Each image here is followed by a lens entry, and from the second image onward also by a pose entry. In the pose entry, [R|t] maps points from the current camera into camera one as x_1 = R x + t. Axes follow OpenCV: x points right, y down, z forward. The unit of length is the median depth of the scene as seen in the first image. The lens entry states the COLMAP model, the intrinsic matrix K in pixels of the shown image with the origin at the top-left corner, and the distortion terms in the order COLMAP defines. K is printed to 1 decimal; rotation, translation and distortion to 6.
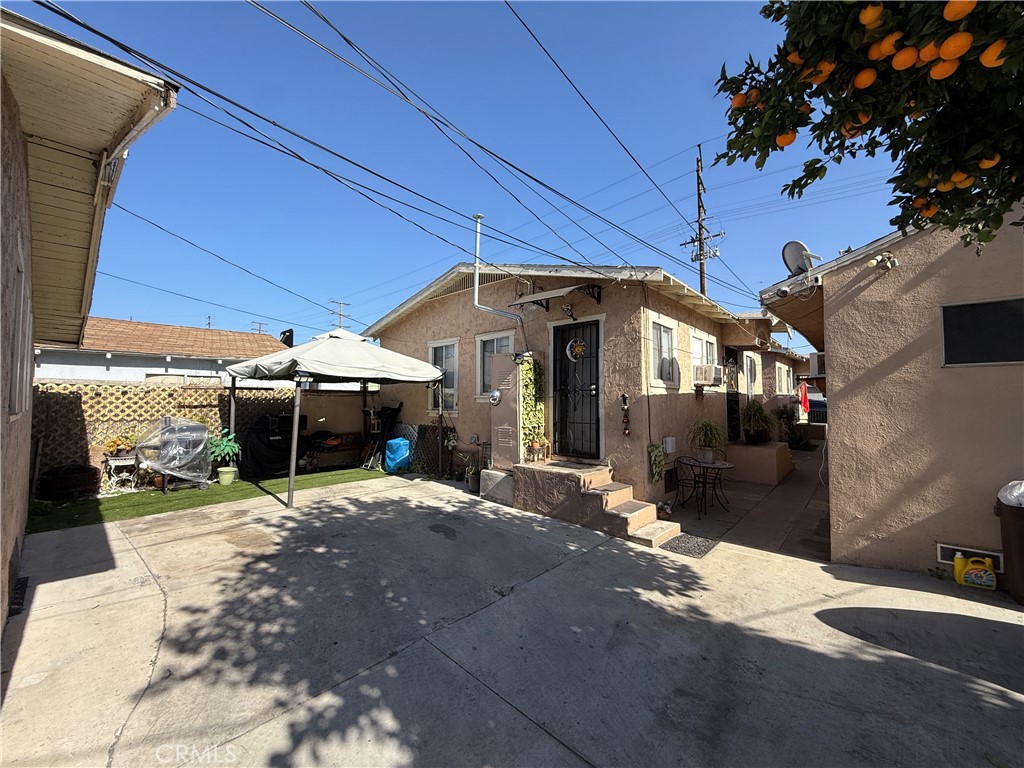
lens RADIAL K [[407.2, 0, 509.4], [0, 407.2, 386.6], [0, 0, 1]] dist [-0.000024, 0.000361]
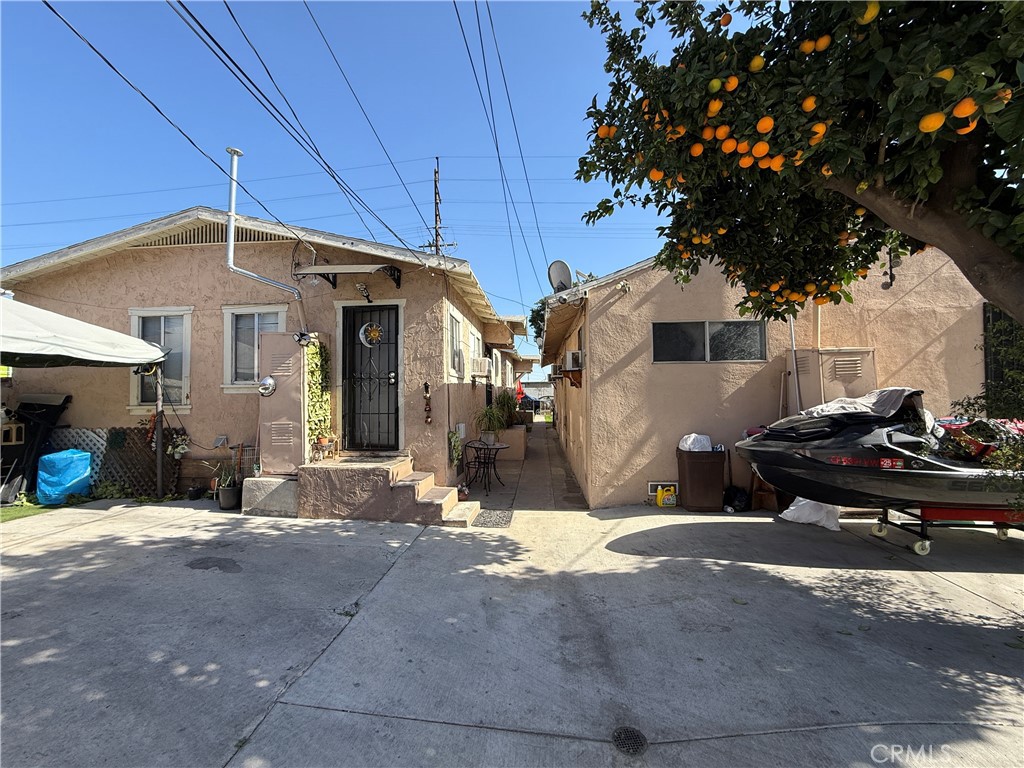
lens RADIAL K [[407.2, 0, 507.2], [0, 407.2, 386.8], [0, 0, 1]] dist [-0.000024, 0.000361]
pose [[0.797082, 0.003086, 0.603863, -0.152842], [-0.010264, 0.999912, 0.008439, 0.017809], [-0.603783, -0.012925, 0.797044, 0.080750]]
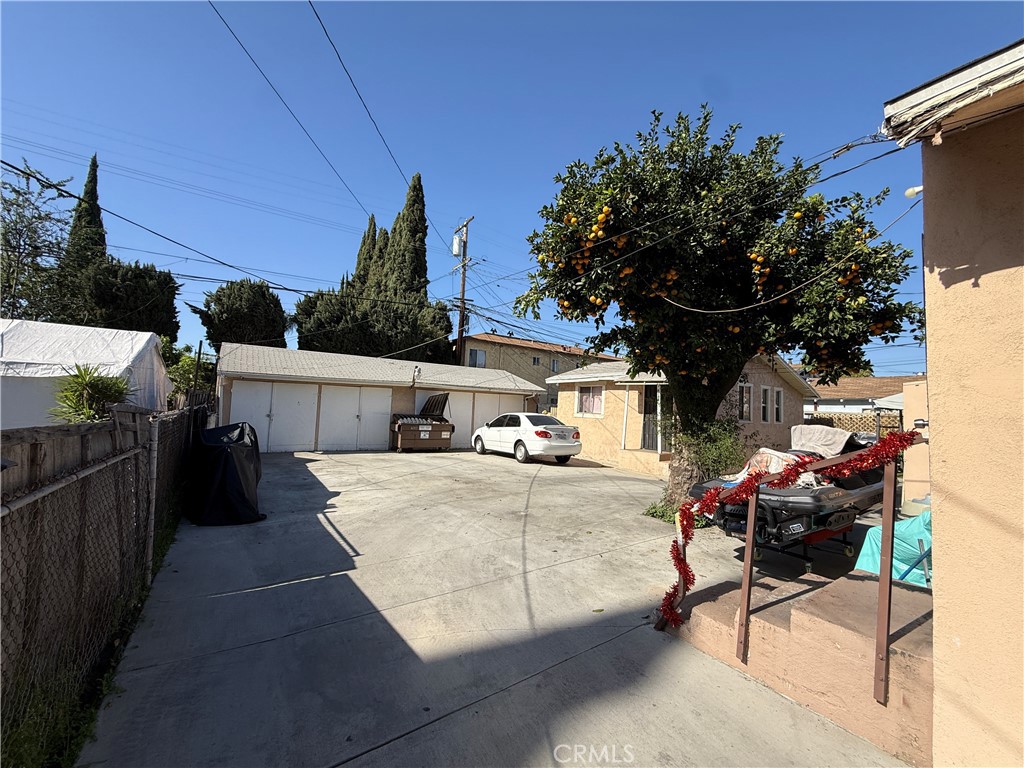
lens RADIAL K [[407.2, 0, 507.4], [0, 407.2, 386.4], [0, 0, 1]] dist [-0.000024, 0.000361]
pose [[-0.235903, -0.063368, -0.969708, 1.658328], [-0.006016, 0.997948, -0.063750, -0.004846], [0.971758, -0.009205, -0.235800, -0.204883]]
